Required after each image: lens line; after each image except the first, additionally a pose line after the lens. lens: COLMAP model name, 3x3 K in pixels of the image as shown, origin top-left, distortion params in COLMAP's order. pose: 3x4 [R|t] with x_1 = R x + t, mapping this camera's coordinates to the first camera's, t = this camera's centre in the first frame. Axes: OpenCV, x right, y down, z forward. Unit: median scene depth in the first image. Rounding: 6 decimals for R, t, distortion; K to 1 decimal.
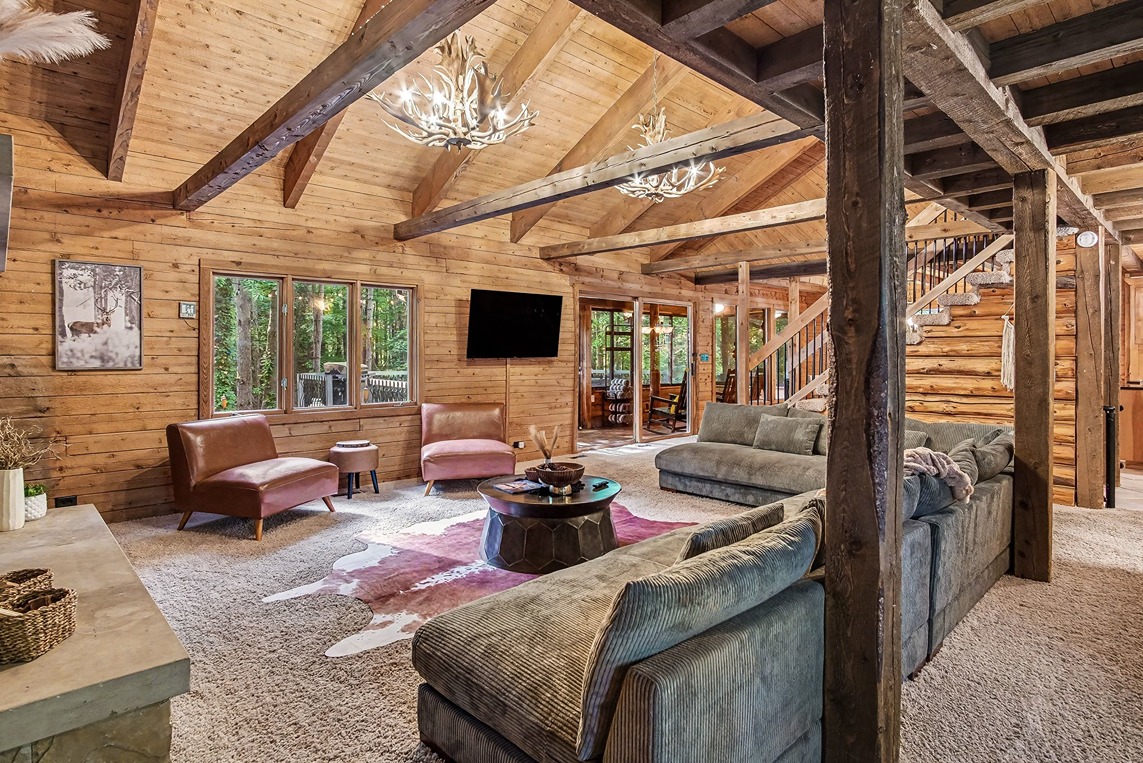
lens RADIAL K [[609.2, 0, 581.2], [0, 609.2, 354.1], [0, 0, 1]] dist [-0.028825, 0.002905]
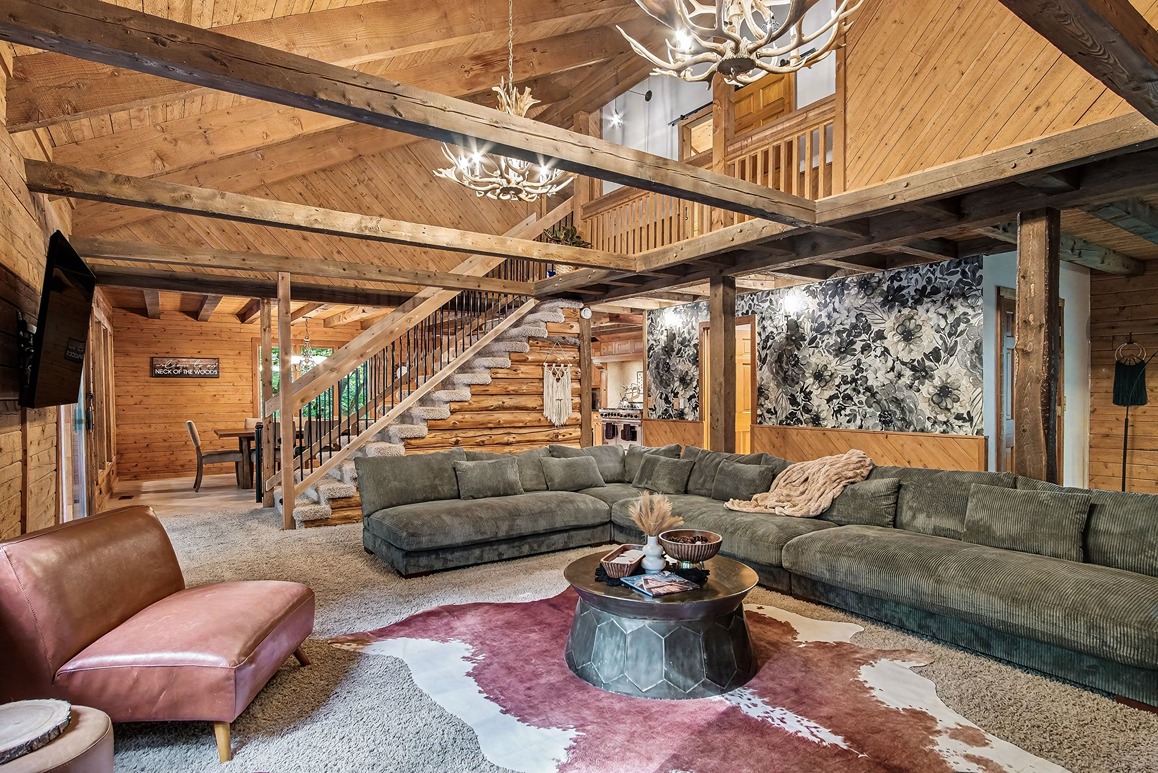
lens RADIAL K [[617.2, 0, 579.1], [0, 617.2, 396.5], [0, 0, 1]] dist [-0.028825, 0.002905]
pose [[0.182446, -0.007507, 0.983187, -0.569863], [0.003511, 0.999969, 0.006984, -0.001002], [-0.983210, 0.002178, 0.182467, 0.674184]]
